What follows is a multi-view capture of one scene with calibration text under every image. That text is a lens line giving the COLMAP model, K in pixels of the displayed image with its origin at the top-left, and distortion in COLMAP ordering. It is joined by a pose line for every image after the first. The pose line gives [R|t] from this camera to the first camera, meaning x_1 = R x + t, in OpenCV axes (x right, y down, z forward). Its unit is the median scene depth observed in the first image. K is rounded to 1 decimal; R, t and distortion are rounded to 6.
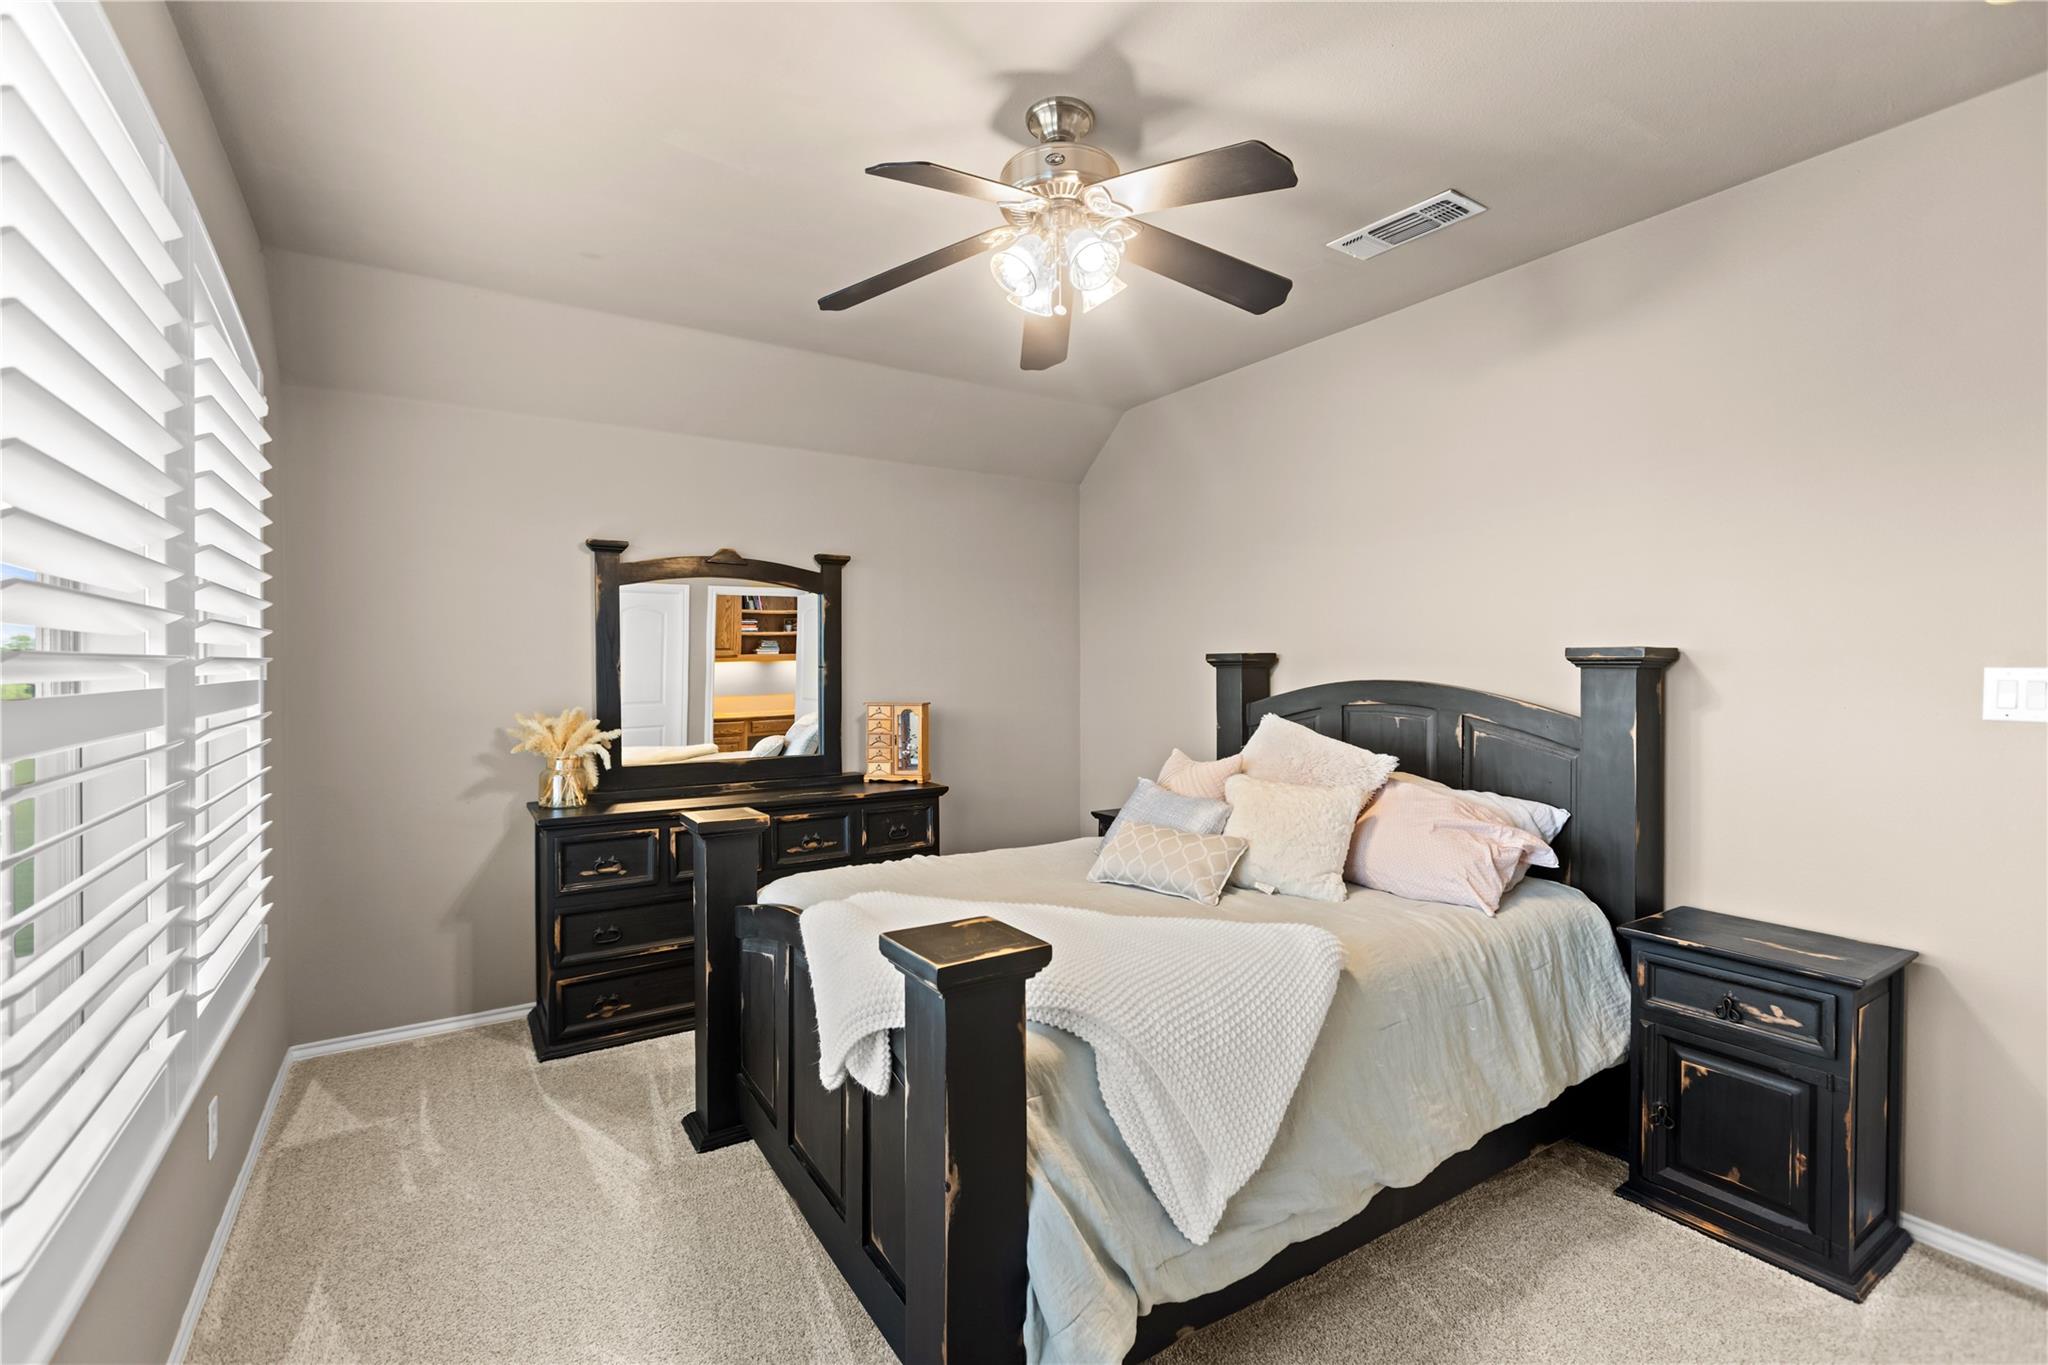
lens RADIAL K [[914.9, 0, 1018.0], [0, 914.9, 673.4], [0, 0, 1]] dist [-0.011410, -0.000090]
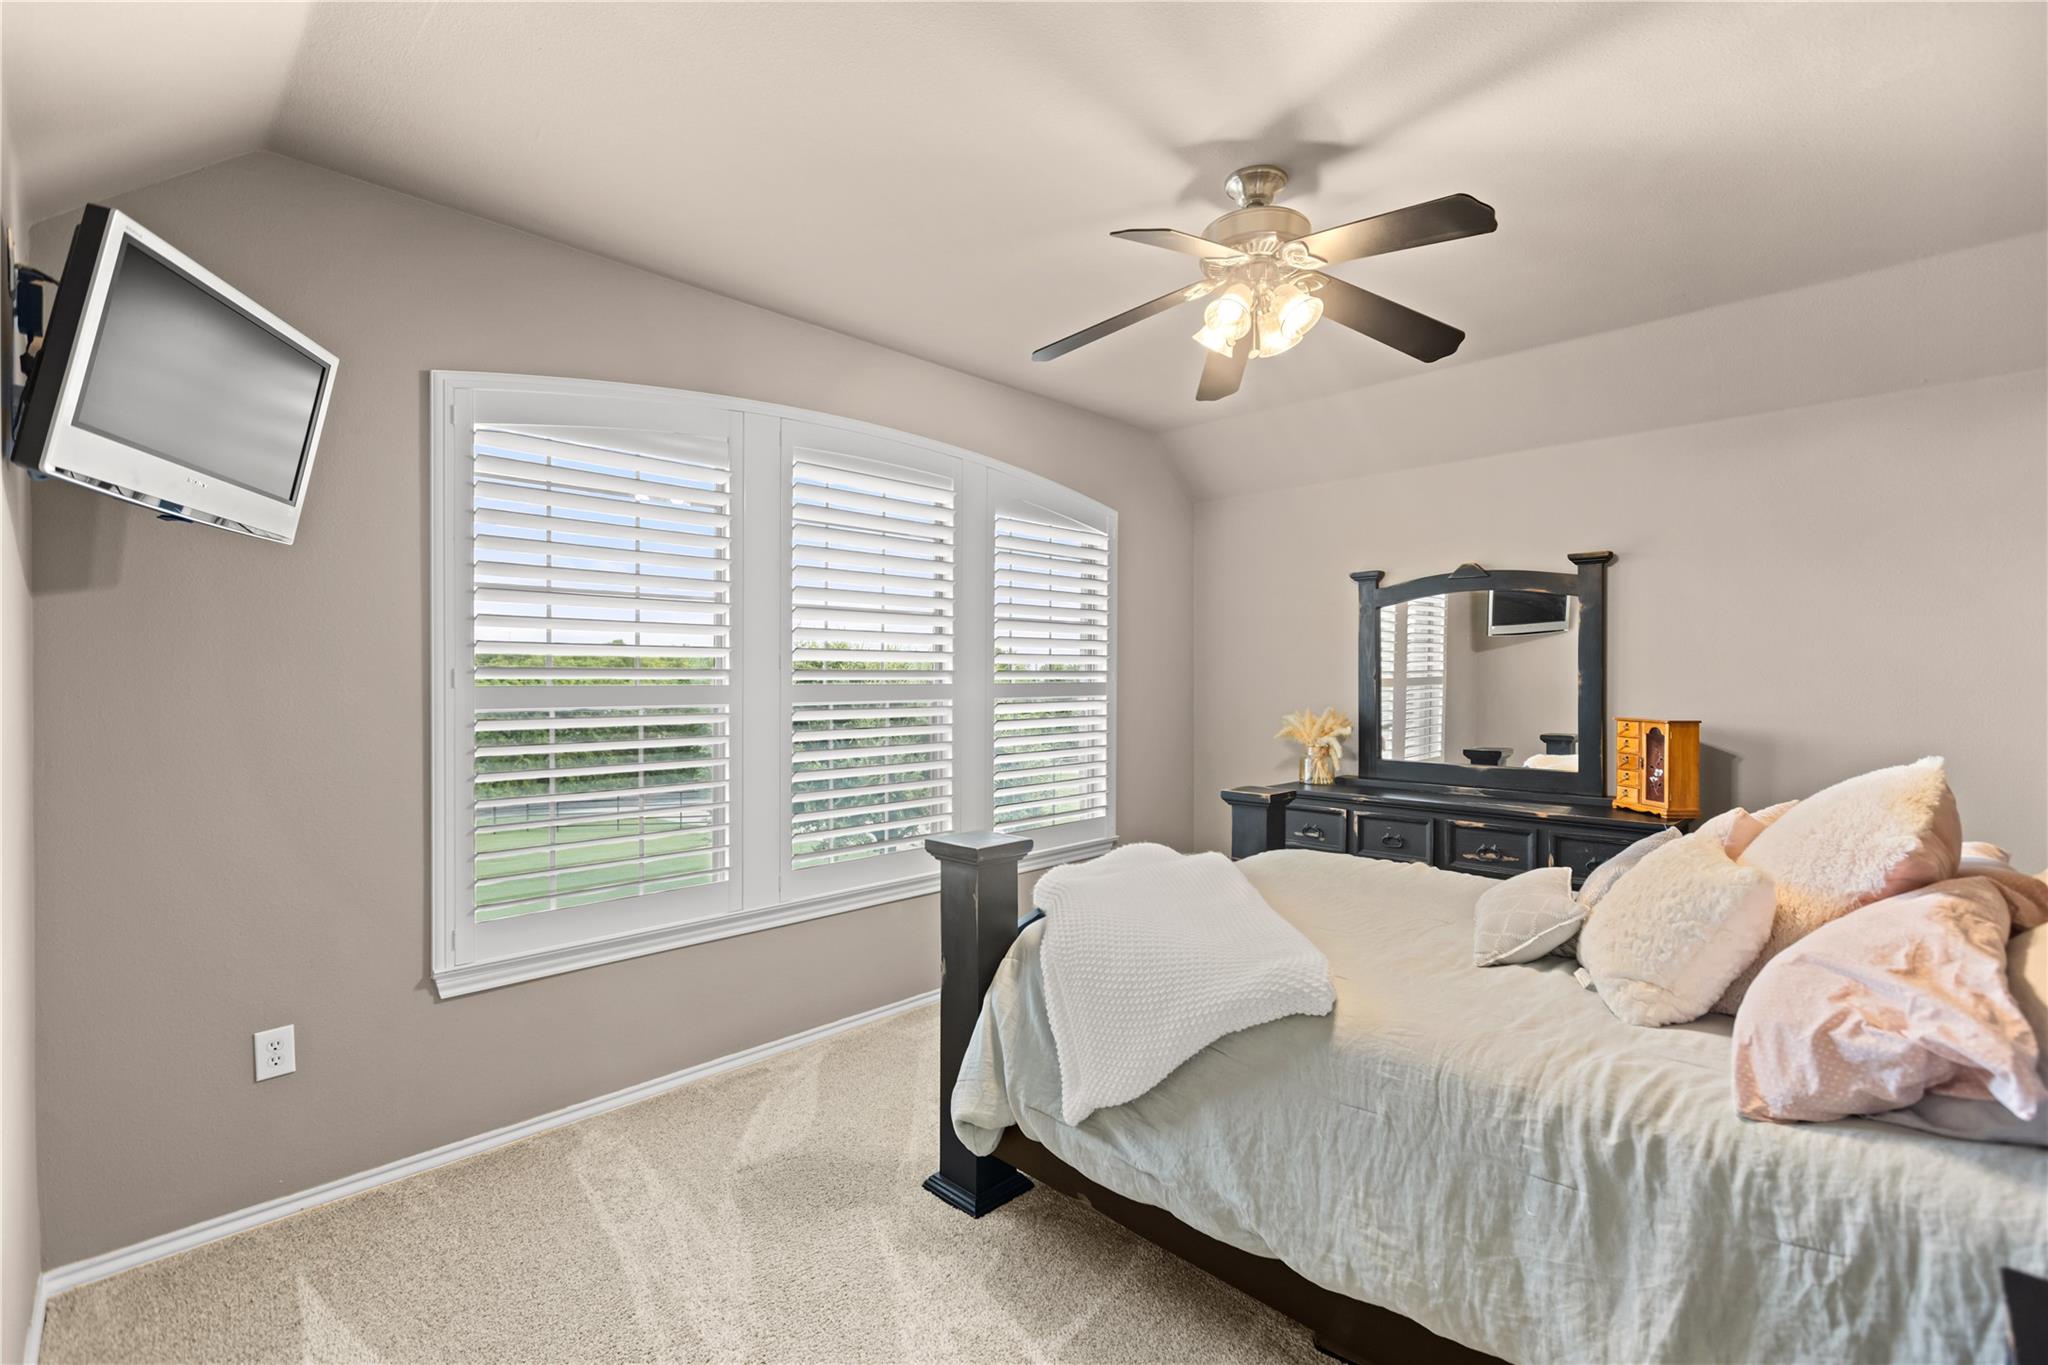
lens RADIAL K [[914.9, 0, 1015.9], [0, 914.9, 681.0], [0, 0, 1]] dist [-0.011410, -0.000090]
pose [[0.219479, 0.007572, -0.975588, 0.625377], [-0.010362, 0.999932, 0.005430, -0.002231], [0.975562, 0.008917, 0.219542, 0.278094]]
